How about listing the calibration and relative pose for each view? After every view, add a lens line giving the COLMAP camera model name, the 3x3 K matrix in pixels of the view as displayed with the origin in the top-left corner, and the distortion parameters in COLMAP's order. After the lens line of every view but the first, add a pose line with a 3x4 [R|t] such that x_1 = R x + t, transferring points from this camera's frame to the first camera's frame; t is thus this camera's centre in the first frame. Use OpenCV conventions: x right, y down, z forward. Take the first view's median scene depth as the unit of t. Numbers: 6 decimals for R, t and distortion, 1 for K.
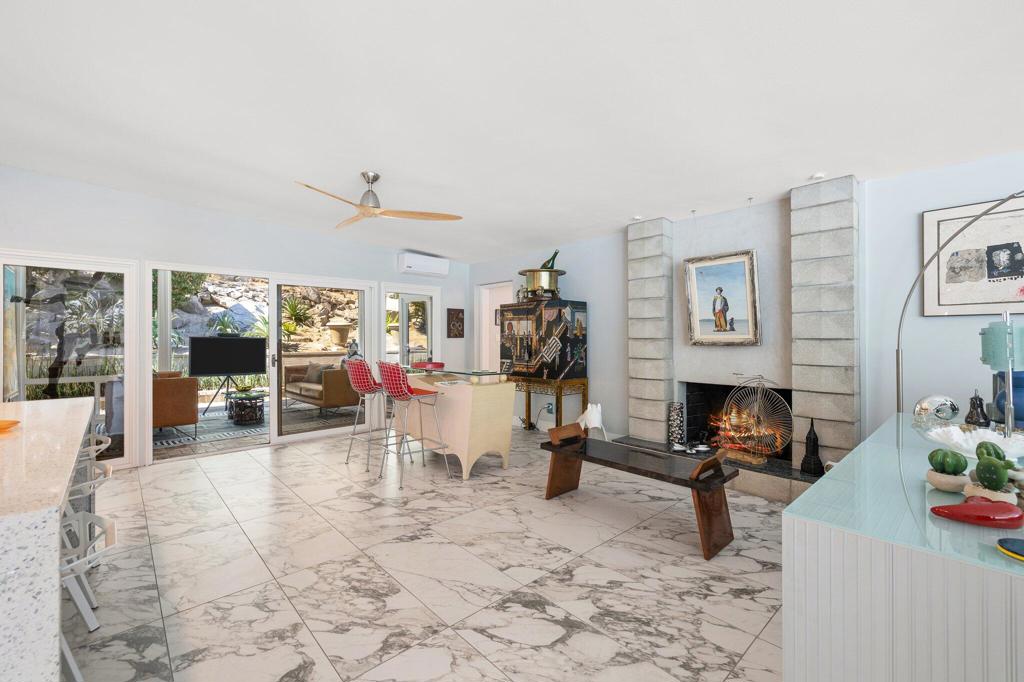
lens RADIAL K [[430.8, 0, 511.1], [0, 430.8, 337.5], [0, 0, 1]] dist [-0.000210, 0.000583]
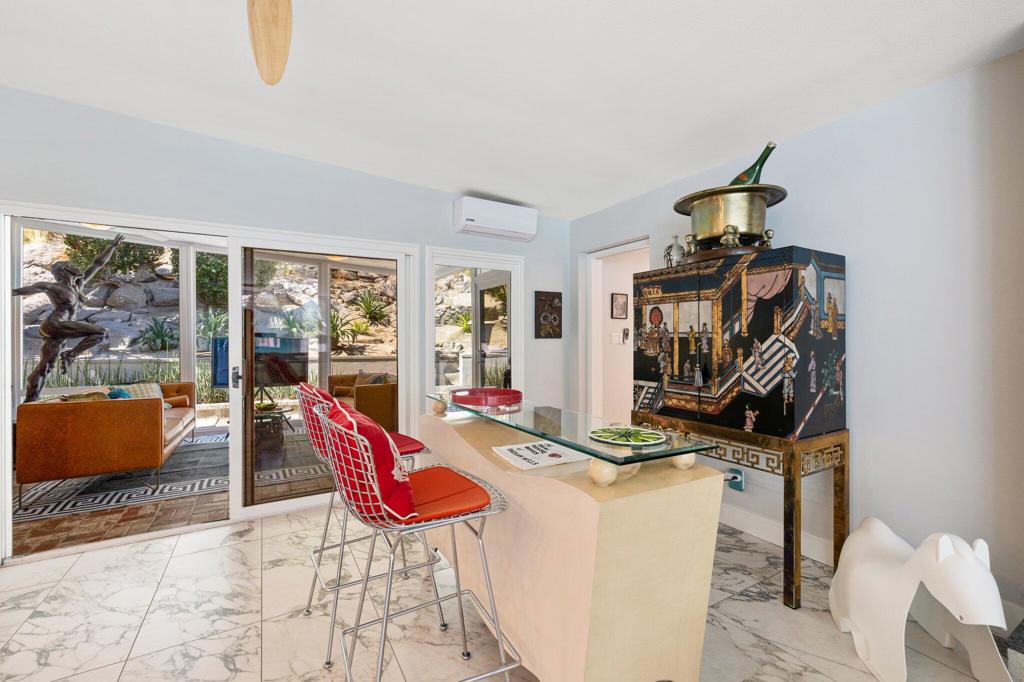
lens RADIAL K [[433.5, 0, 510.6], [0, 433.5, 336.2], [0, 0, 1]] dist [0.001499, -0.000012]
pose [[0.975642, -0.000398, -0.219366, -0.060810], [-0.000845, 0.999984, -0.005569, 0.001473], [0.219365, 0.005619, 0.975627, 0.514414]]
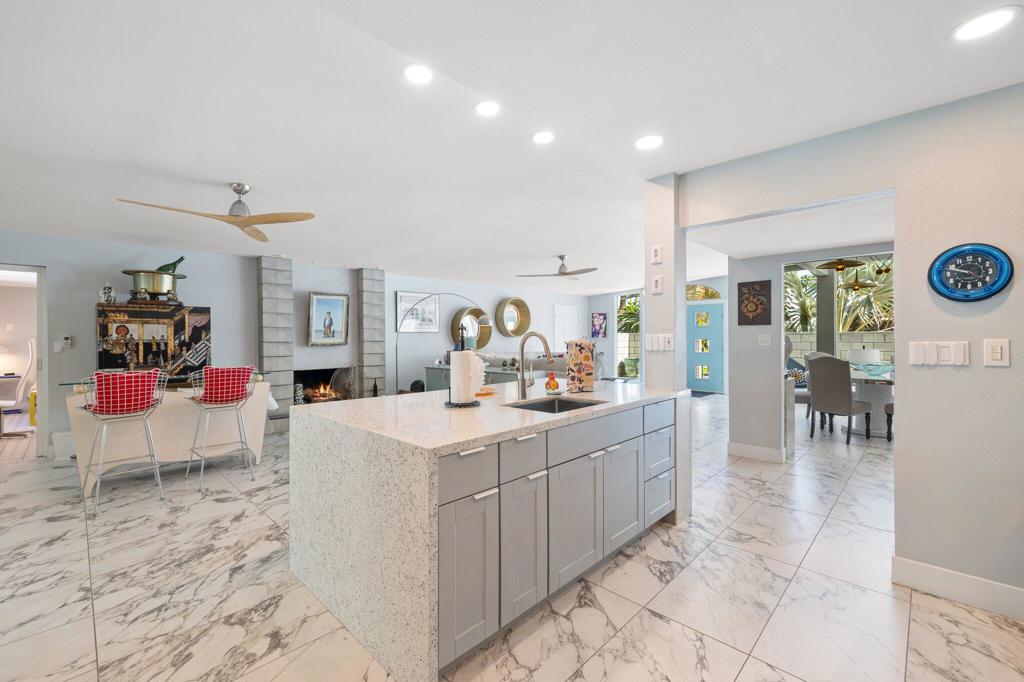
lens RADIAL K [[430.8, 0, 511.1], [0, 430.8, 337.5], [0, 0, 1]] dist [-0.000210, 0.000583]
pose [[-0.058788, 0.003134, 0.998266, -0.990171], [0.005931, 0.999979, -0.002790, -0.003599], [-0.998253, 0.005757, -0.058805, 0.291422]]
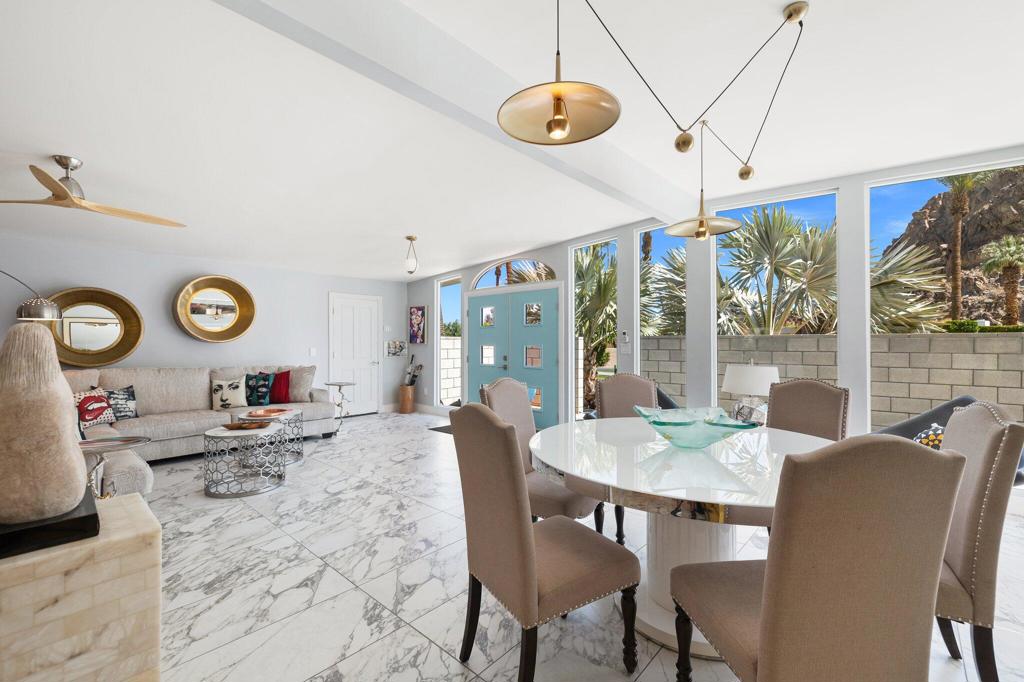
lens RADIAL K [[434.0, 0, 514.3], [0, 434.0, 339.4], [0, 0, 1]] dist [0.000830, 0.000119]
pose [[-0.090937, 0.012246, 0.995781, -0.289231], [0.004243, 0.999920, -0.011909, -0.000796], [-0.995848, 0.003143, -0.090982, -0.537549]]
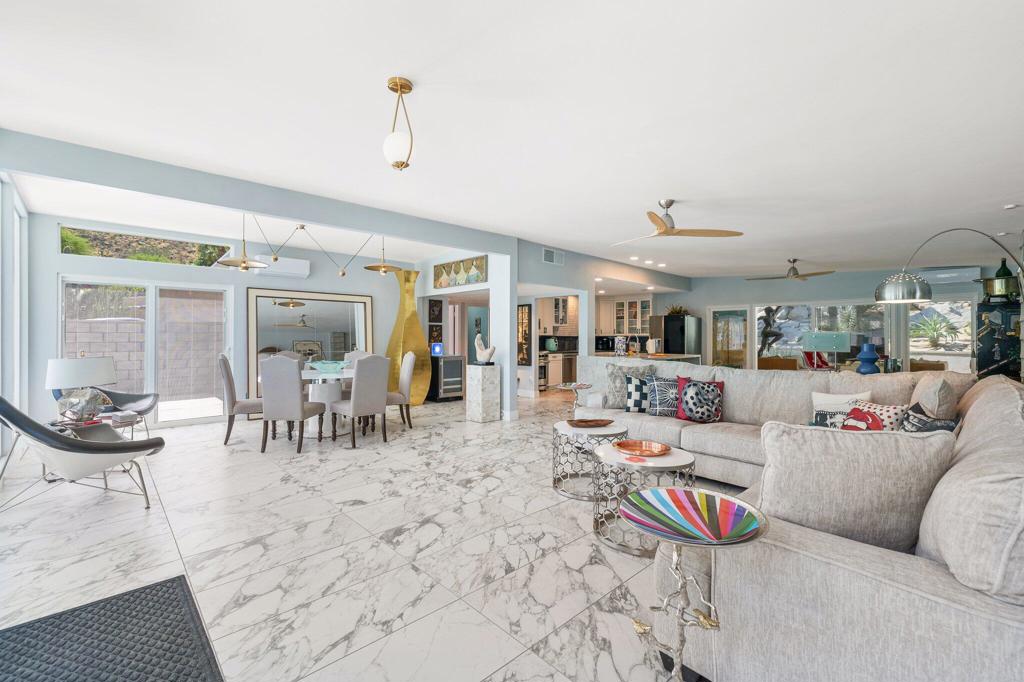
lens RADIAL K [[433.5, 0, 510.6], [0, 433.5, 336.2], [0, 0, 1]] dist [0.001499, -0.000012]
pose [[0.012921, 0.001789, -0.999915, 1.233332], [-0.003558, 0.999992, 0.001743, -0.003062], [0.999910, 0.003535, 0.012928, -0.275611]]
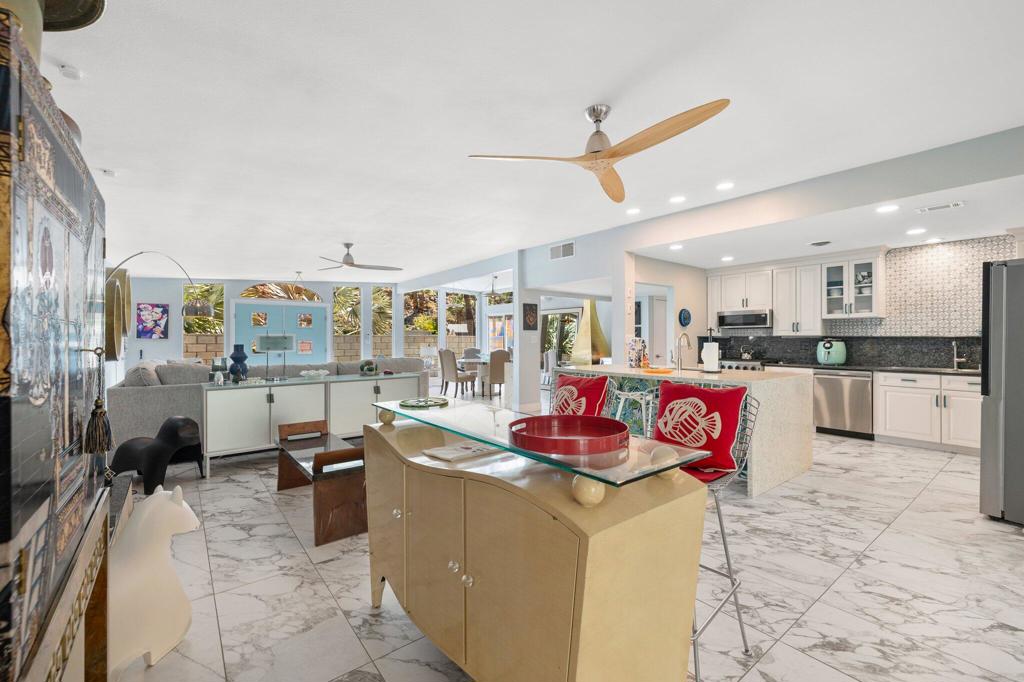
lens RADIAL K [[430.8, 0, 511.1], [0, 430.8, 337.5], [0, 0, 1]] dist [-0.000210, 0.000583]
pose [[-0.997026, 0.005288, 0.076881, -0.168466], [0.005060, 0.999982, -0.003158, 0.000760], [-0.076896, -0.002760, -0.997035, 1.217174]]
